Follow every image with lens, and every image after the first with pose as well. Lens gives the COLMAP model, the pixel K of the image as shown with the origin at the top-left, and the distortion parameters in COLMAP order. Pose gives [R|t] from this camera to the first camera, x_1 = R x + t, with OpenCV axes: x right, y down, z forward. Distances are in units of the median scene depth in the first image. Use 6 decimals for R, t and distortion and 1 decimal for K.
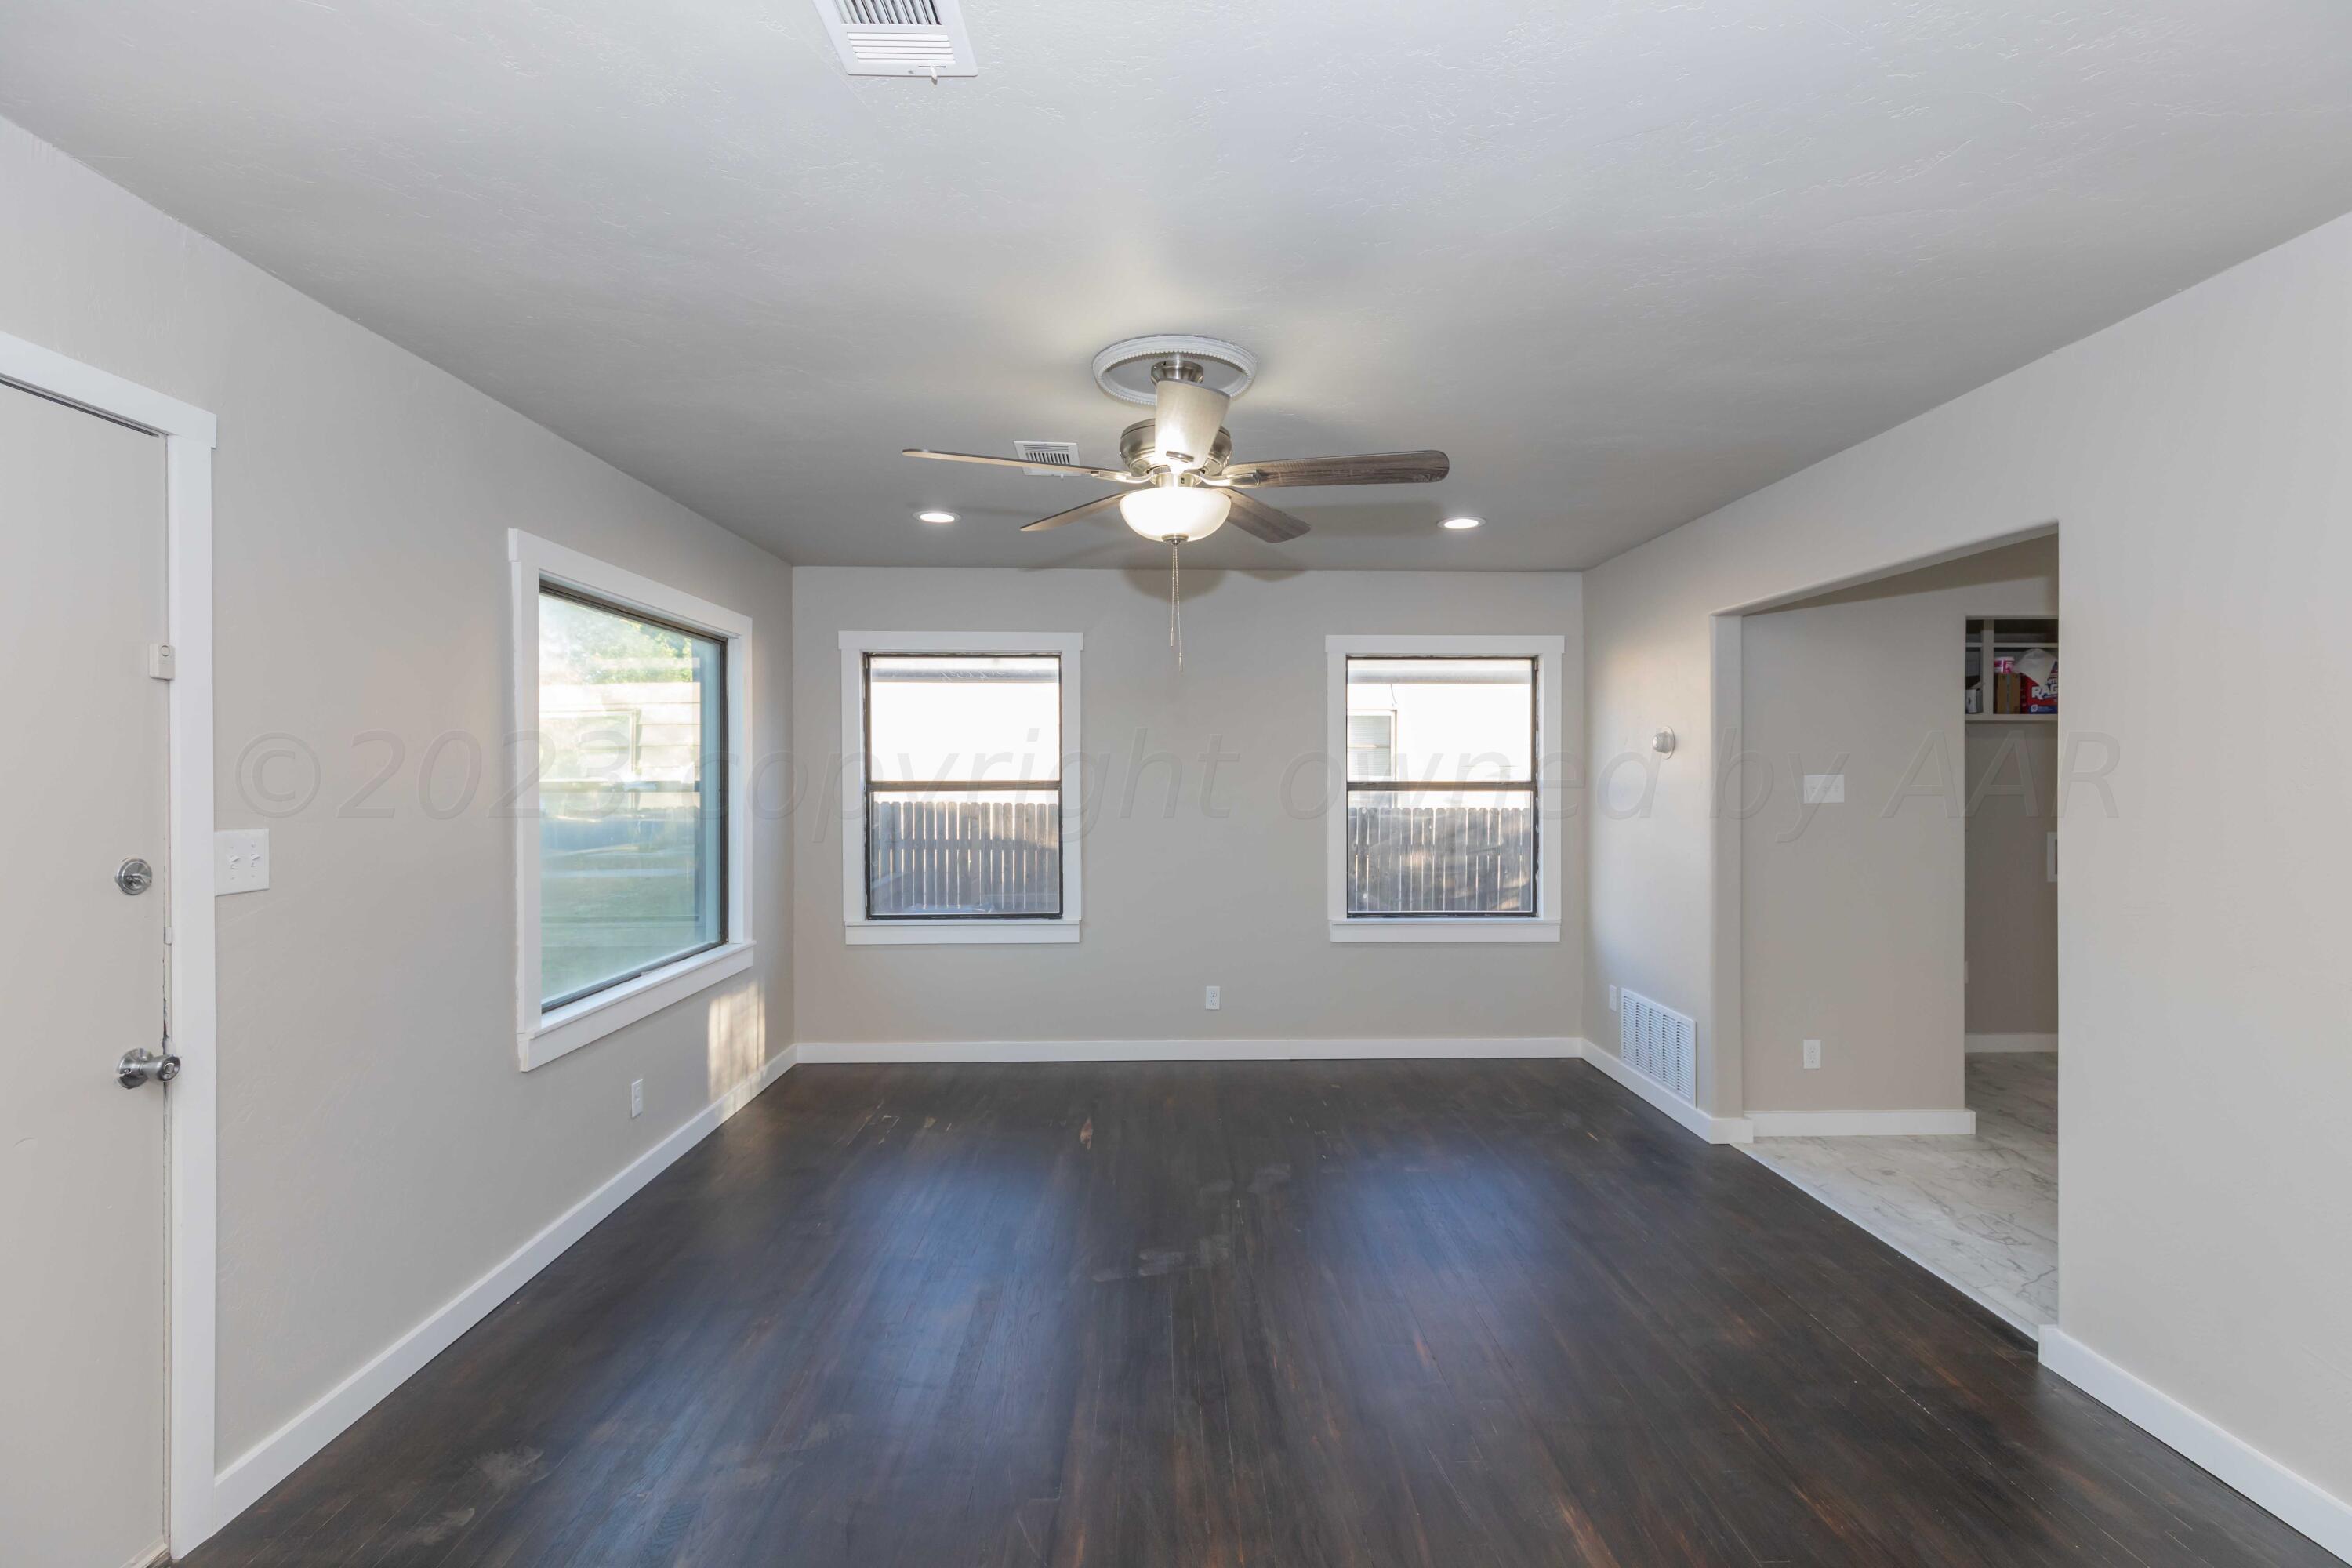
lens RADIAL K [[1046.3, 0, 1185.3], [0, 1046.3, 780.6], [0, 0, 1]] dist [0.000567, -0.000451]
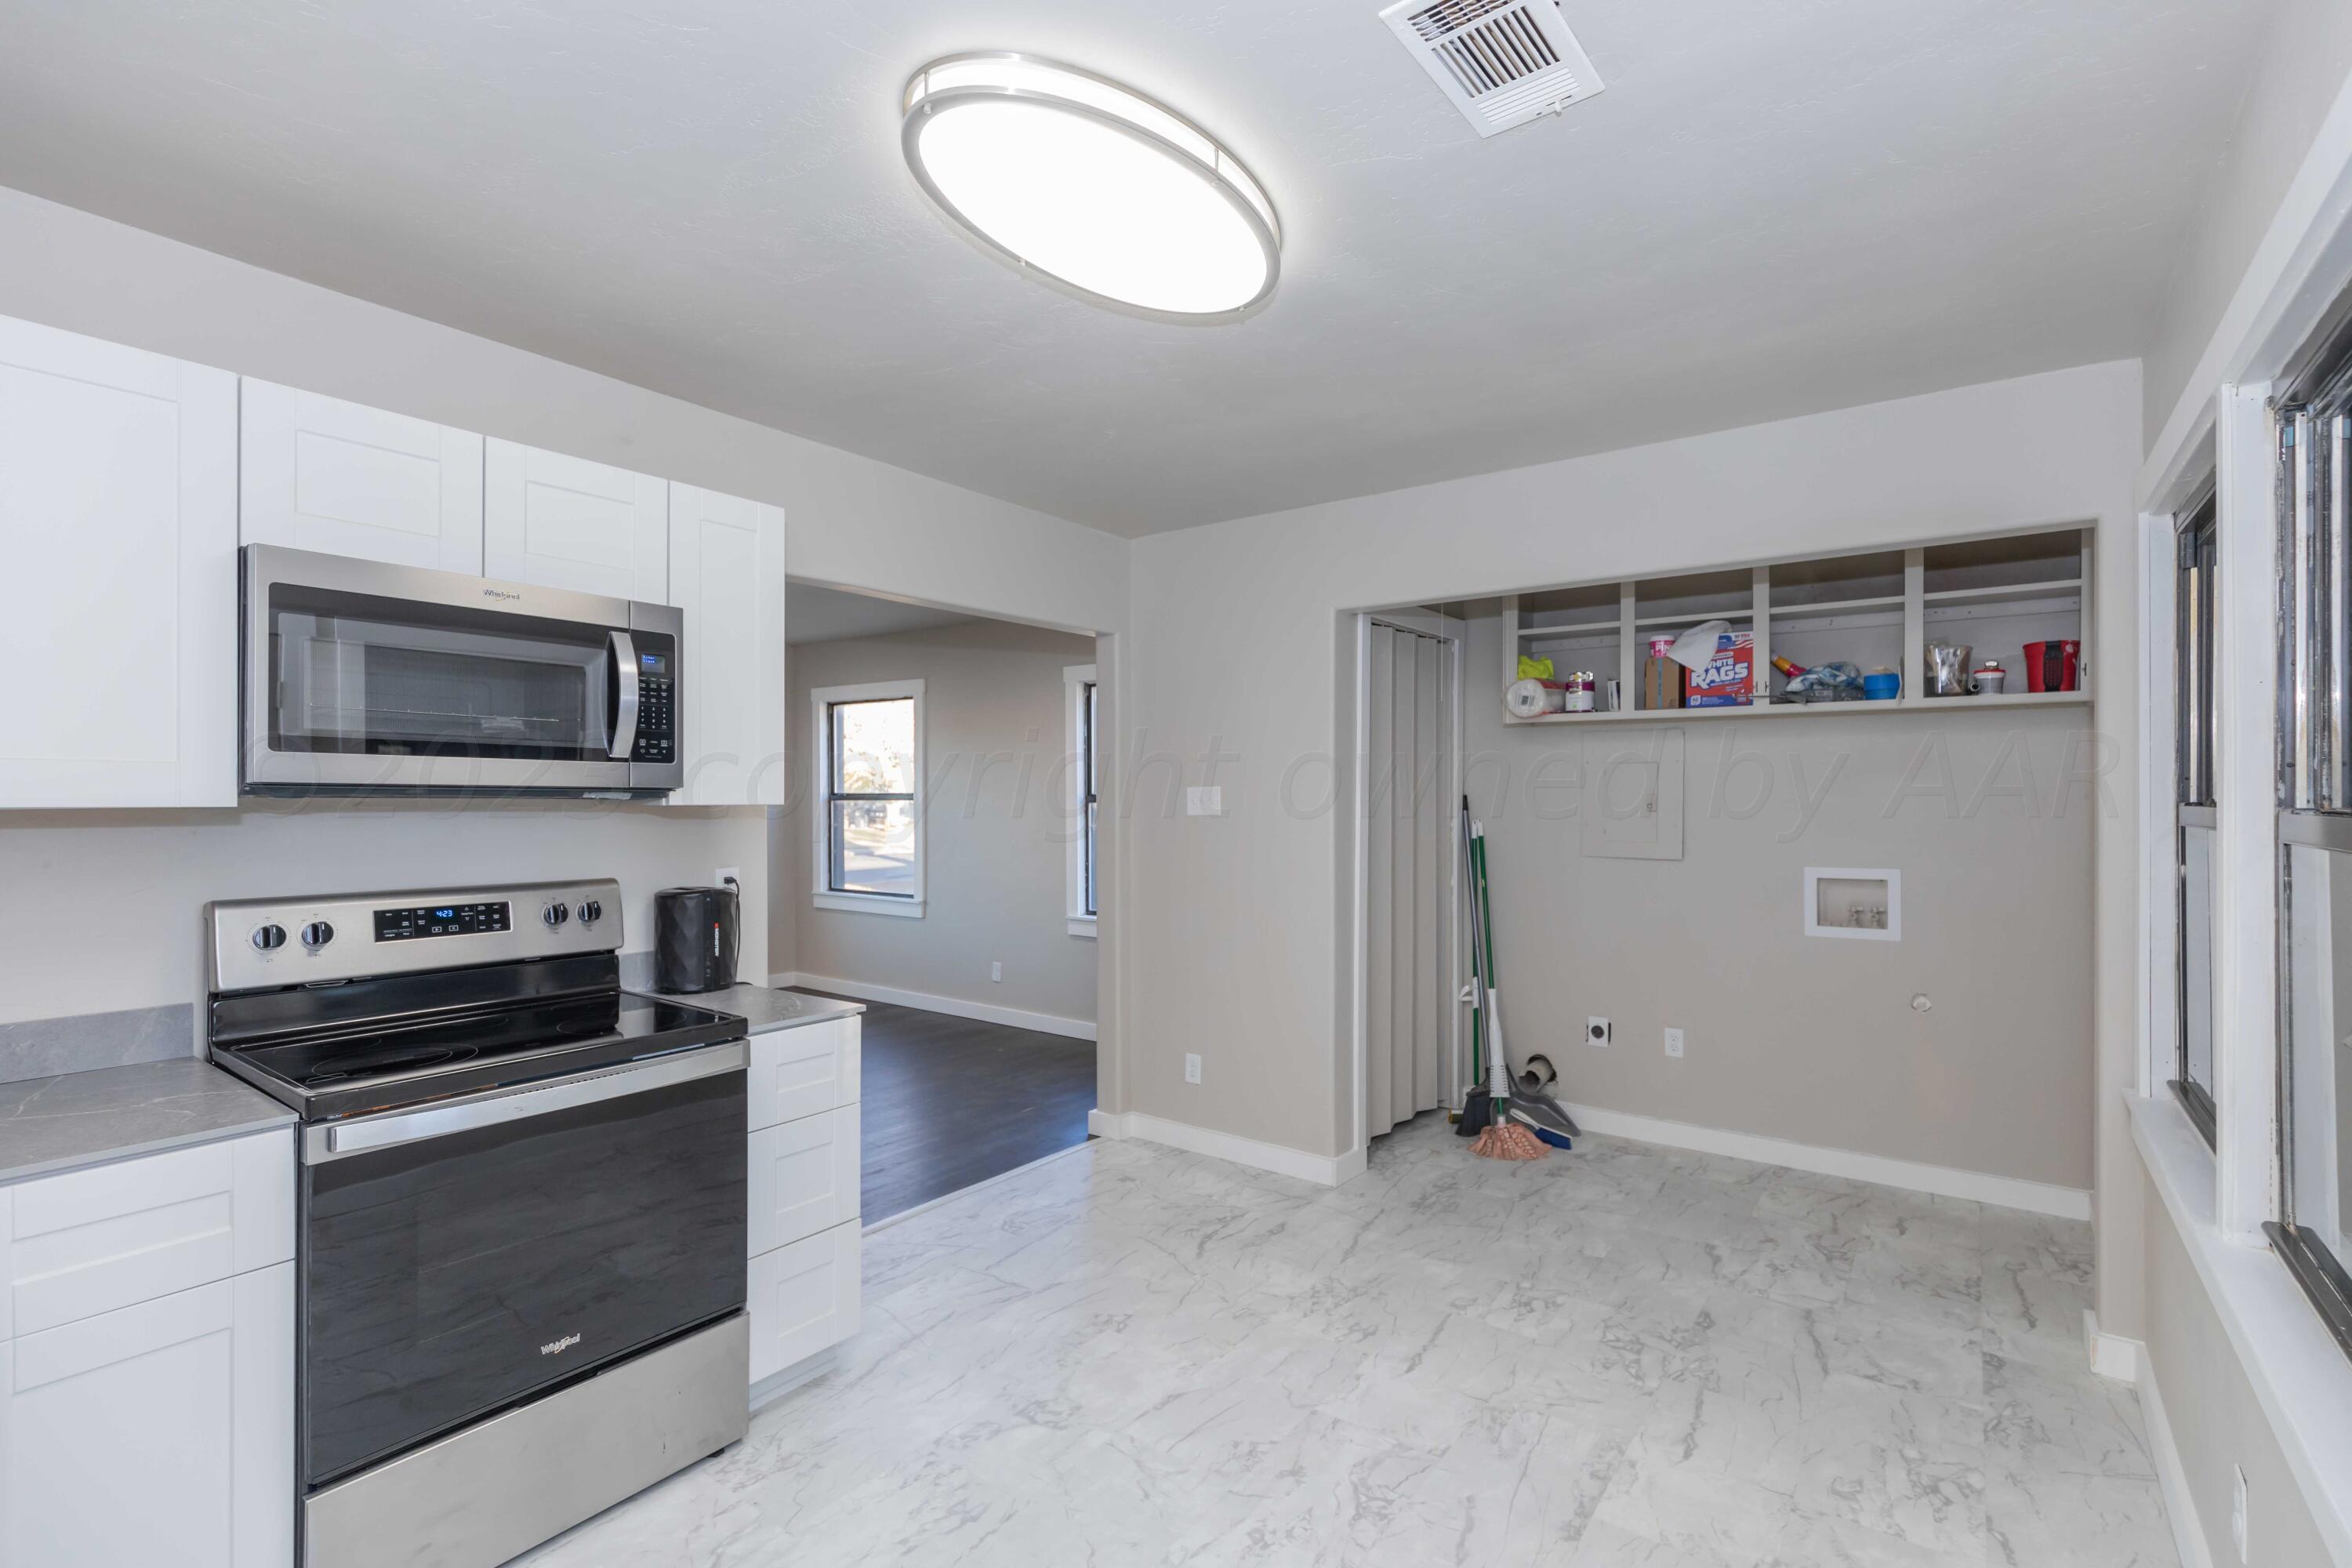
lens RADIAL K [[1046.3, 0, 1185.3], [0, 1046.3, 780.6], [0, 0, 1]] dist [0.000567, -0.000451]
pose [[0.798394, -0.005876, -0.602107, 1.042673], [-0.005658, 0.999835, -0.017260, 0.005690], [0.602109, 0.017187, 0.798229, 0.174481]]
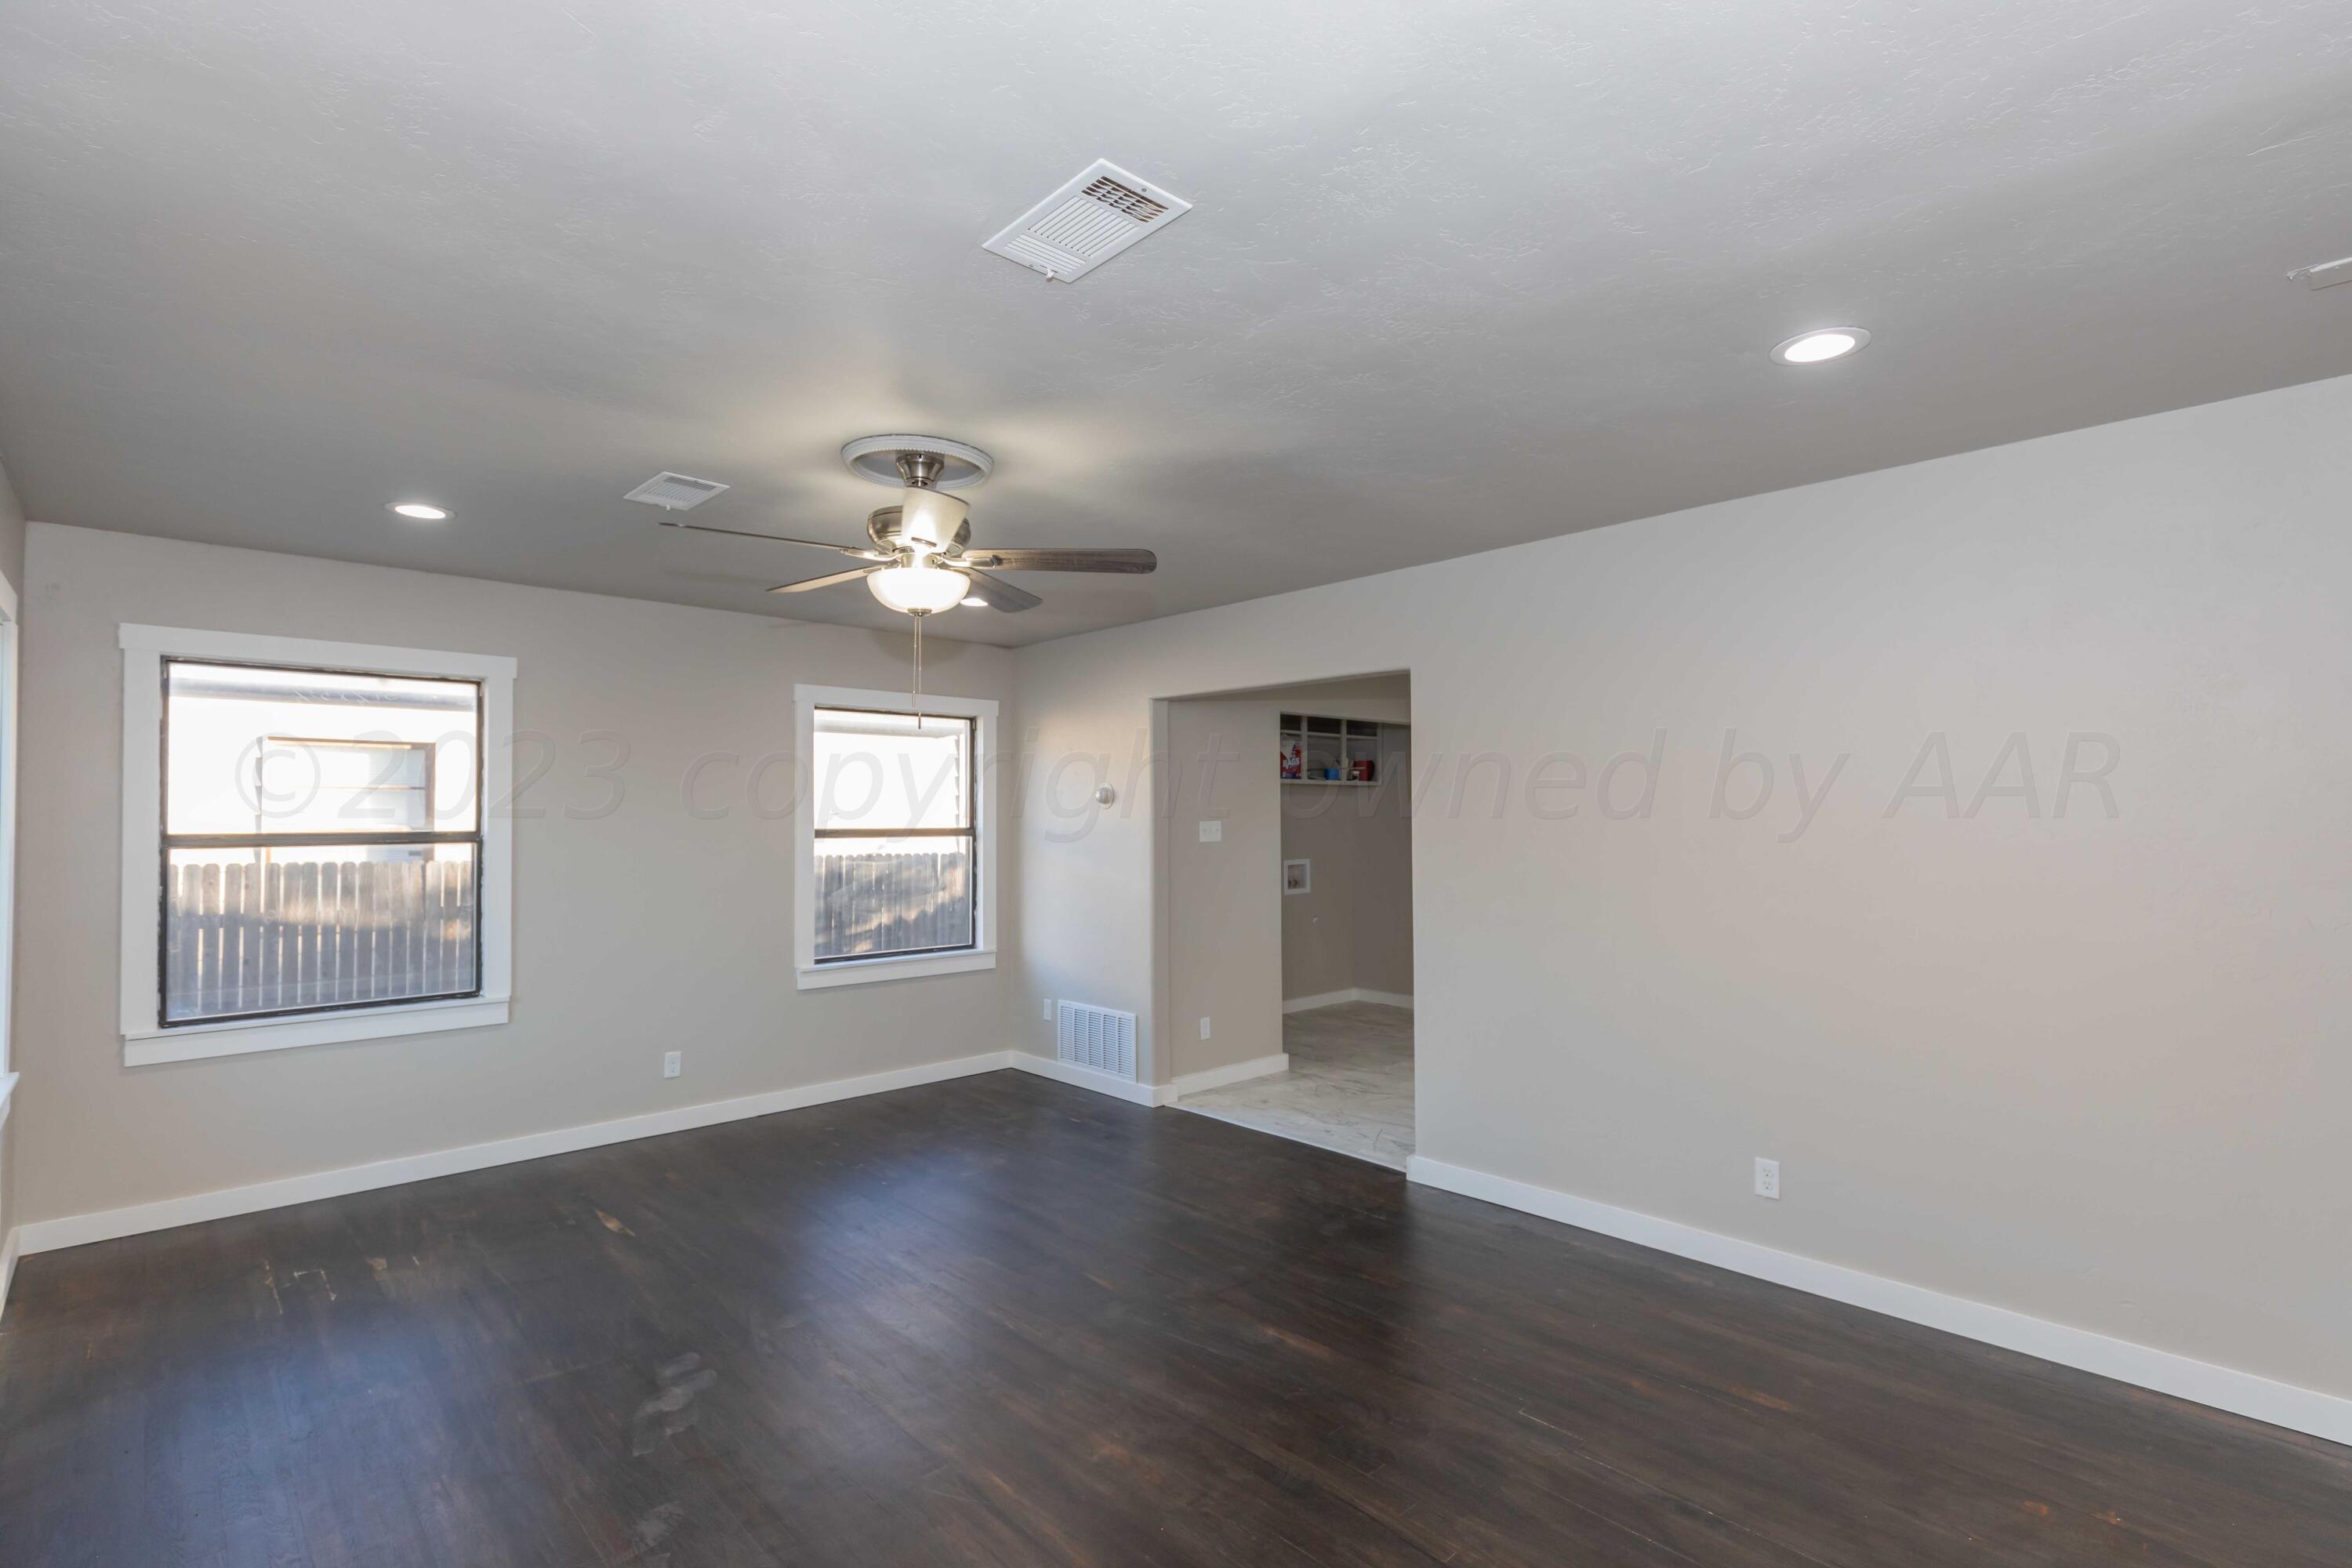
lens RADIAL K [[1082.0, 0, 1187.1], [0, 1082.0, 802.3], [0, 0, 1]] dist [-0.001077, -0.000785]
pose [[0.744812, 0.008071, 0.667226, -0.306862], [0.007023, 0.999777, -0.019934, -0.002105], [-0.667237, 0.019533, 0.744589, -0.023703]]
